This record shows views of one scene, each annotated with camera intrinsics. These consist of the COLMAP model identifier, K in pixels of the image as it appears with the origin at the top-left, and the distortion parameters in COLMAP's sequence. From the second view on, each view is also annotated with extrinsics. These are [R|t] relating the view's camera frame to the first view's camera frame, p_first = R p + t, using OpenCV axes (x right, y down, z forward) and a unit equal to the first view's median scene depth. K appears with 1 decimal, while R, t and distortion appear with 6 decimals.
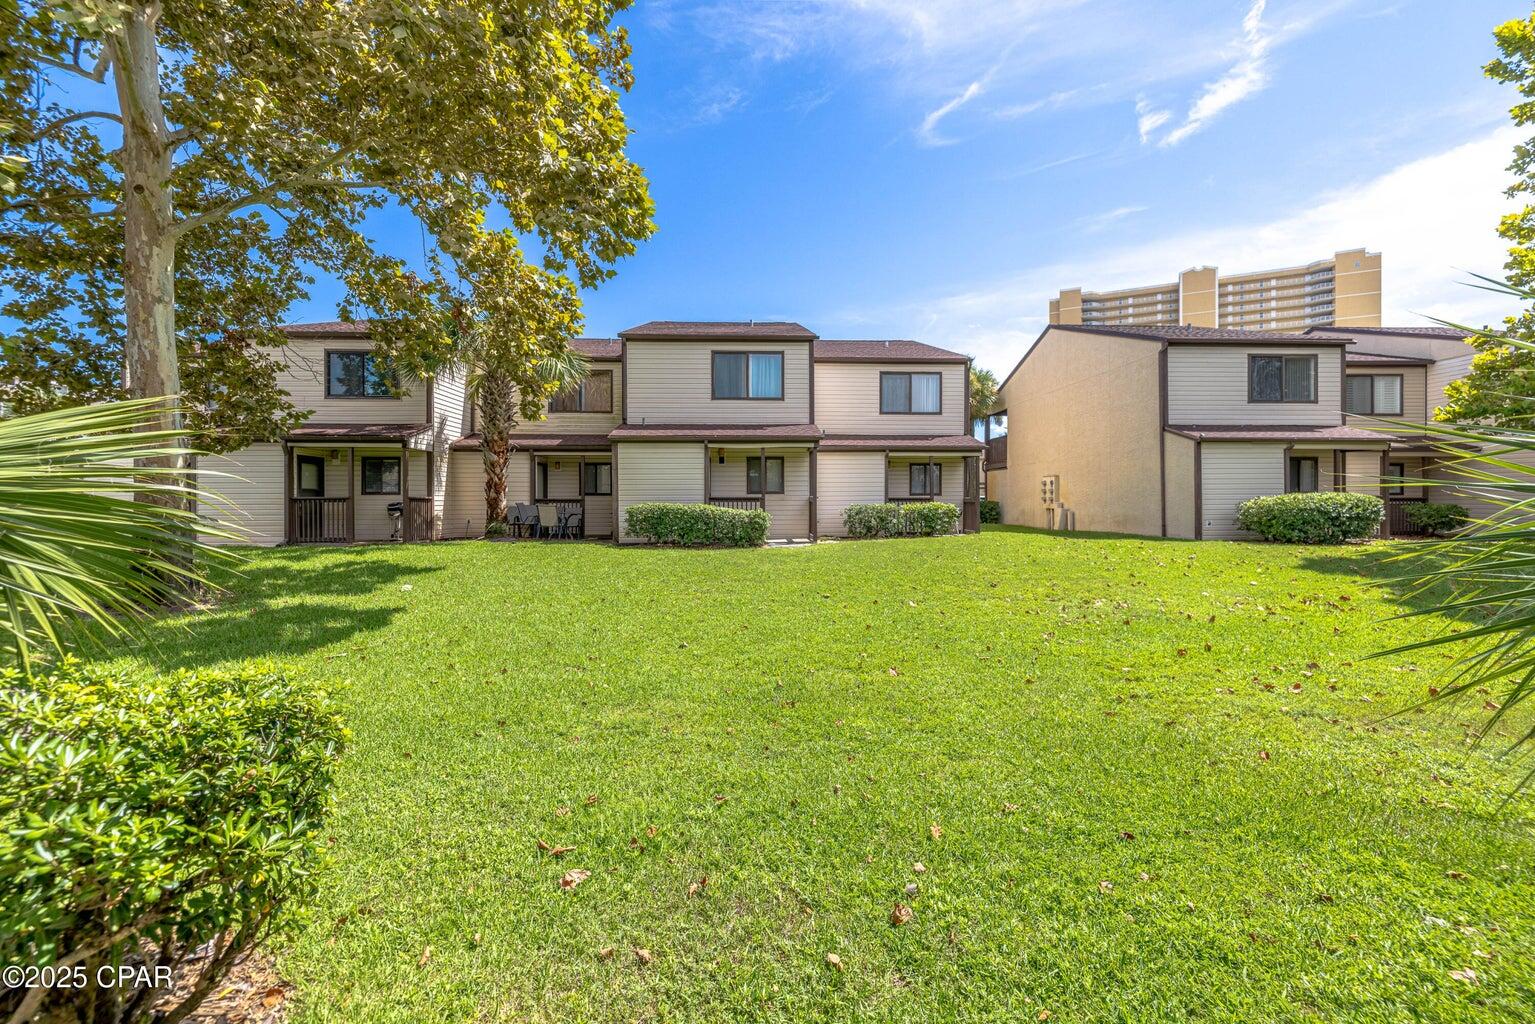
lens RADIAL K [[655.6, 0, 766.3], [0, 655.6, 519.8], [0, 0, 1]] dist [-0.001203, 0.000120]
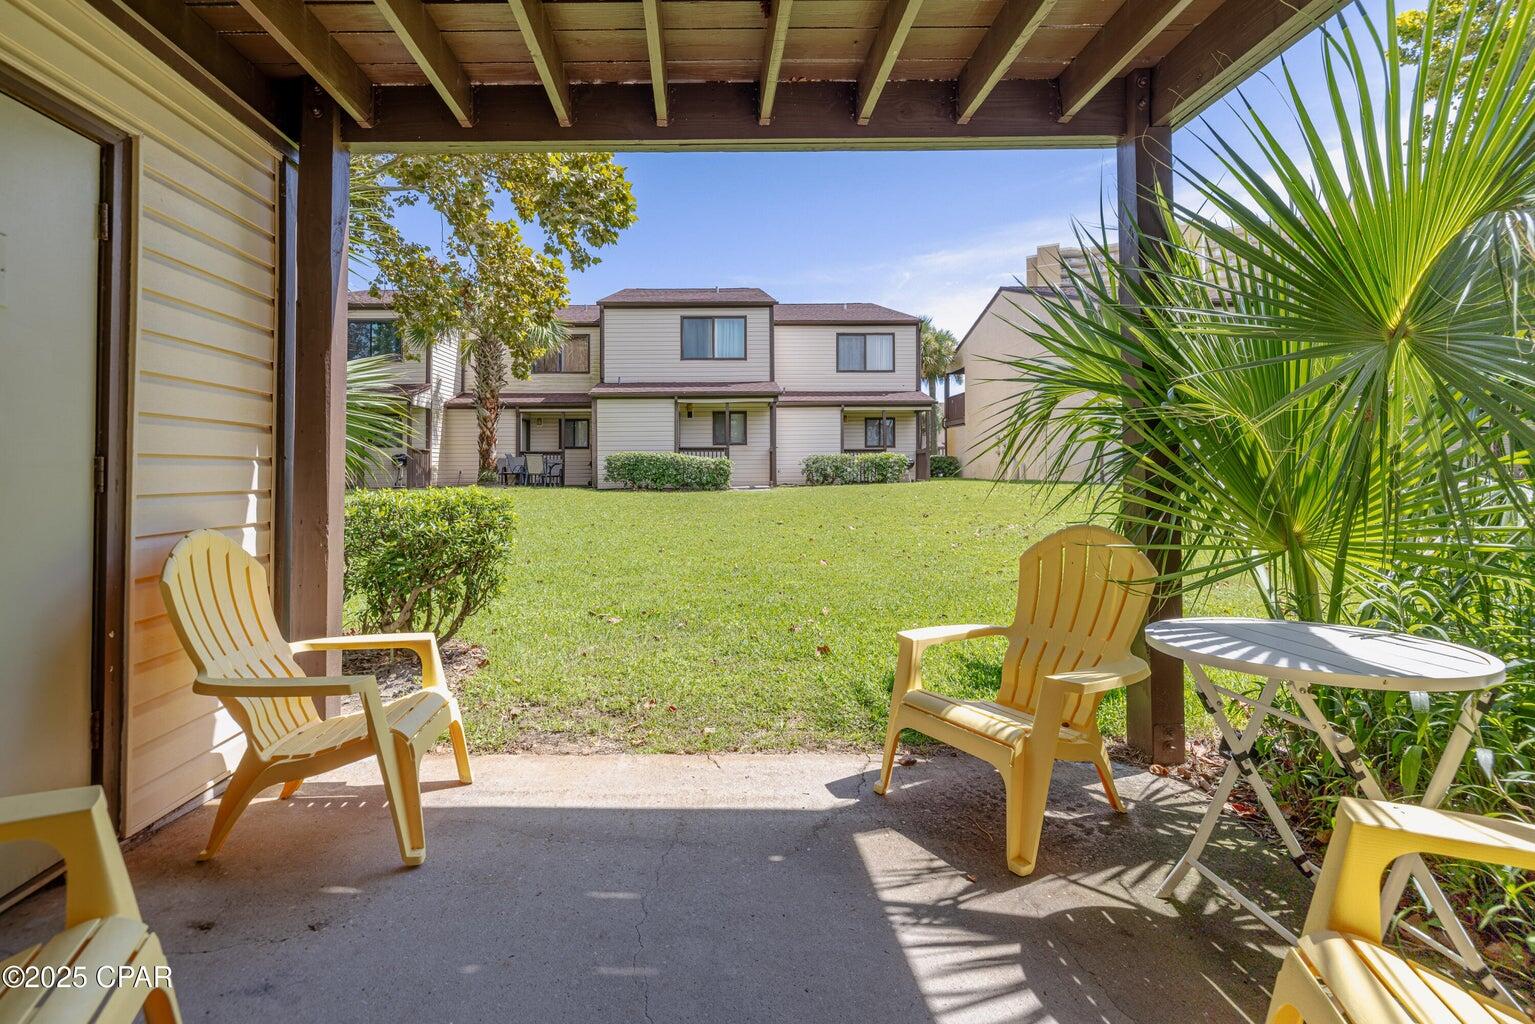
lens RADIAL K [[655.6, 0, 711.3], [0, 655.6, 454.0], [0, 0, 1]] dist [-0.001203, 0.000120]
pose [[0.999401, -0.003808, -0.034399, 0.005258], [0.002422, 0.999187, -0.040253, 0.019788], [0.034525, 0.040145, 0.998597, -0.096923]]
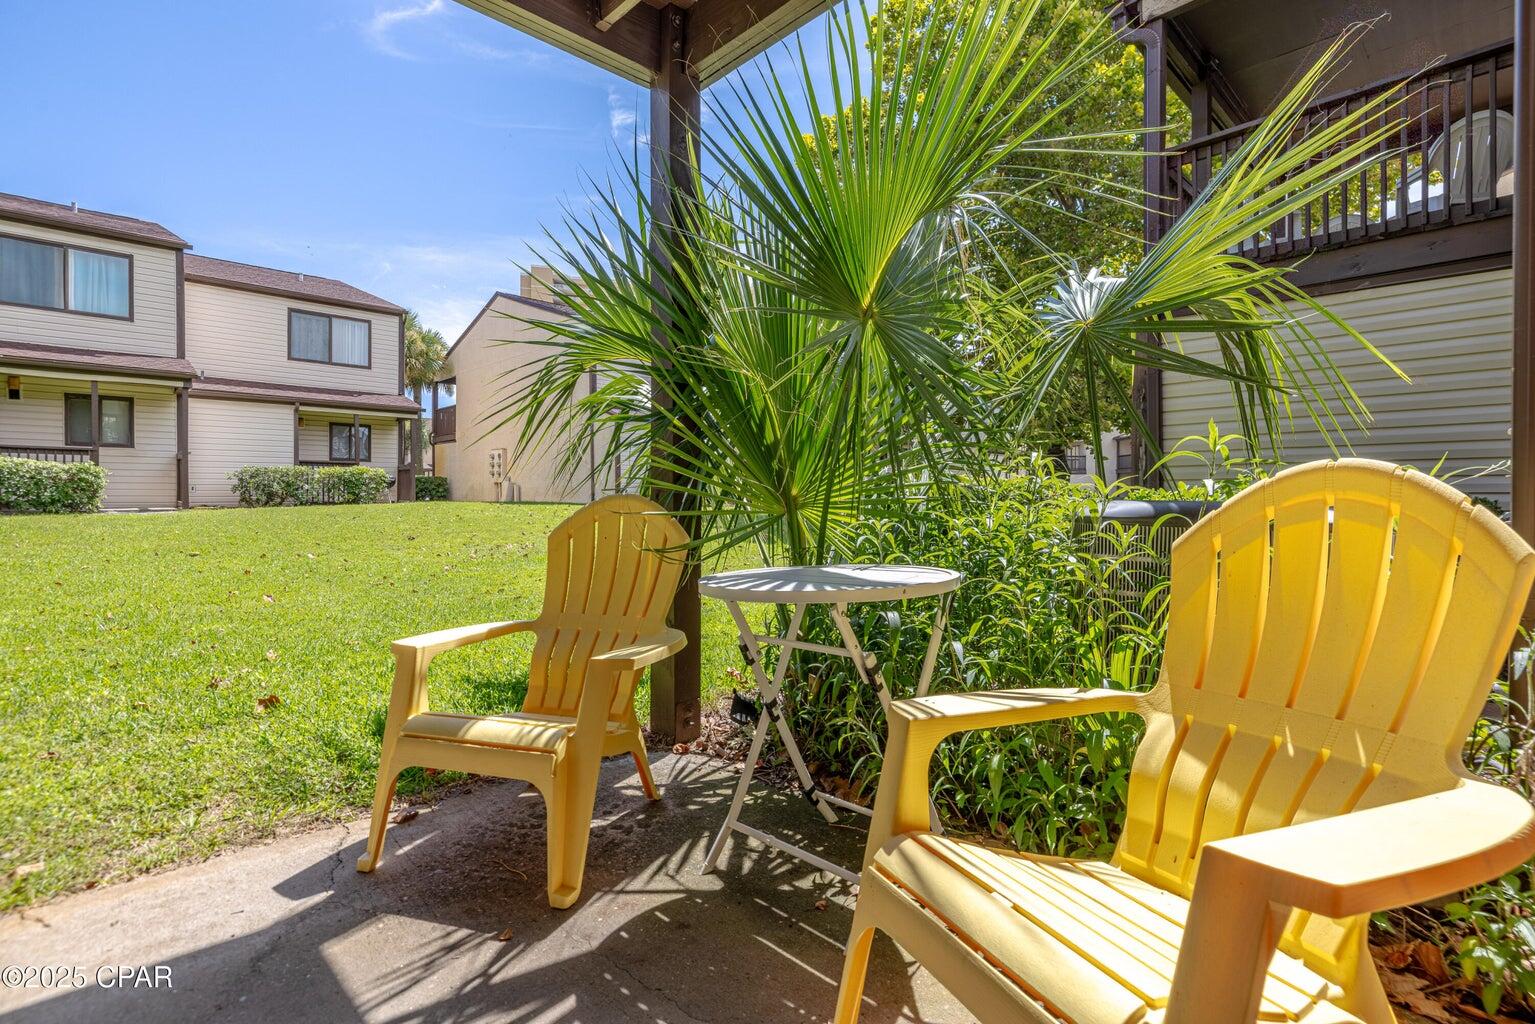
lens RADIAL K [[730.7, 0, 747.6], [0, 730.7, 508.2], [0, 0, 1]] dist [-0.003365, 0.000643]
pose [[0.753612, -0.007316, 0.657279, 0.007581], [0.006426, 0.999972, 0.003762, 0.030386], [-0.657289, 0.001388, 0.753638, -0.076367]]
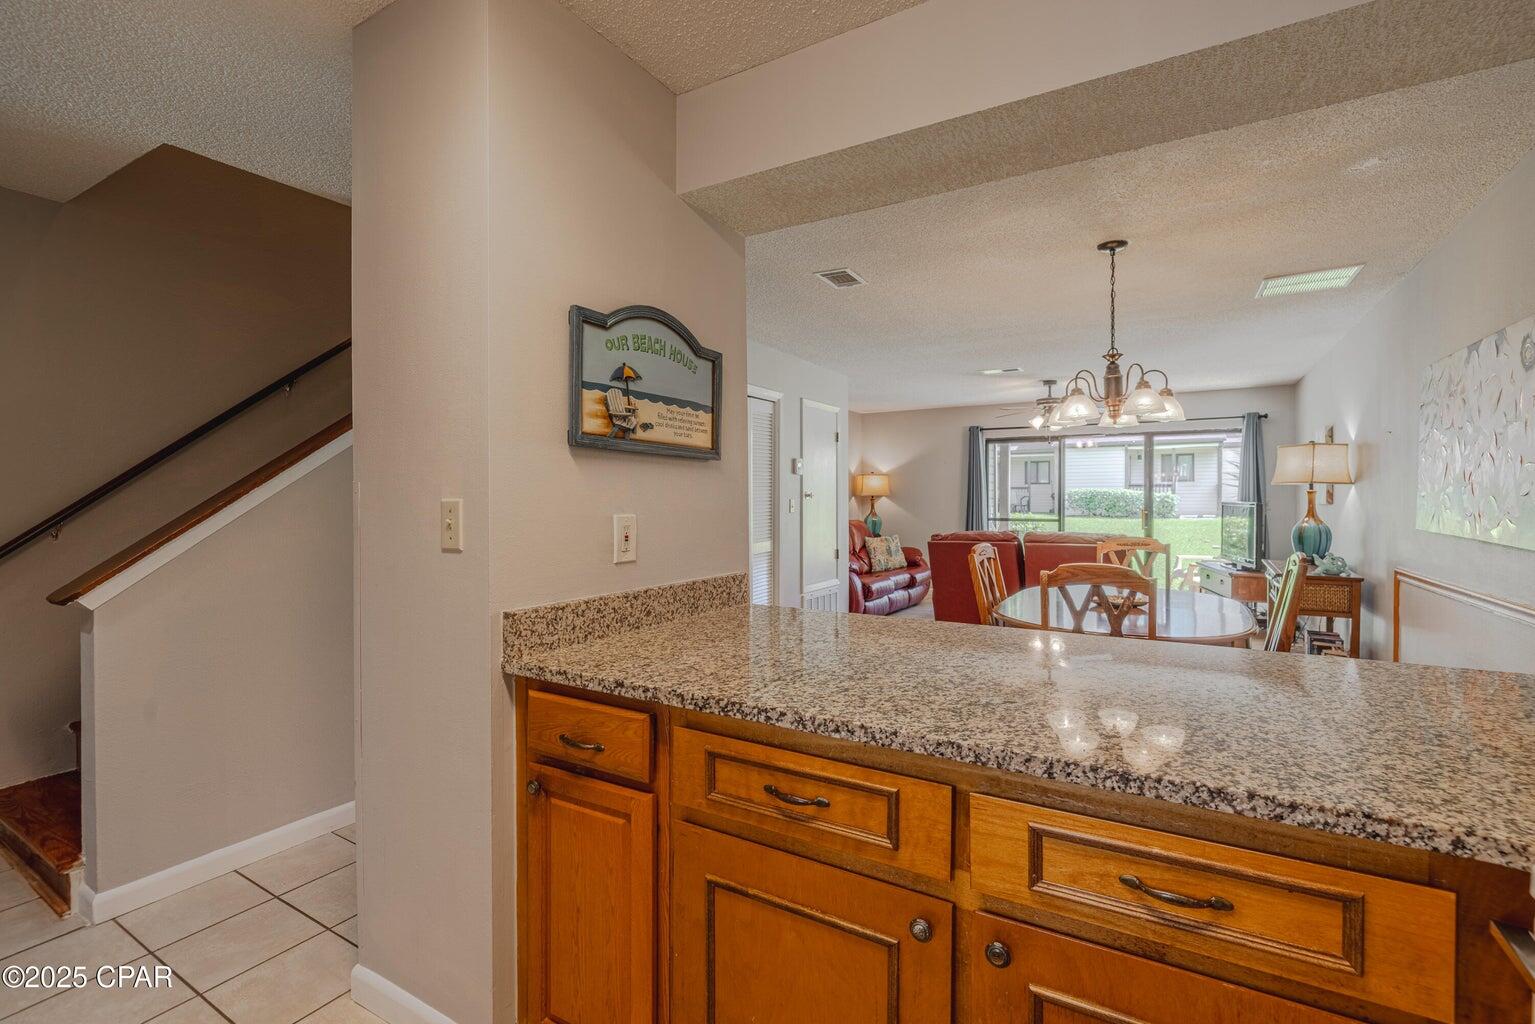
lens RADIAL K [[707.6, 0, 763.4], [0, 707.6, 505.9], [0, 0, 1]] dist [0.001440, -0.000617]
pose [[0.839785, 0.011003, -0.542808, 0.074279], [-0.014515, 0.999892, -0.002190, 0.024823], [0.542726, 0.009718, 0.839854, -0.660225]]
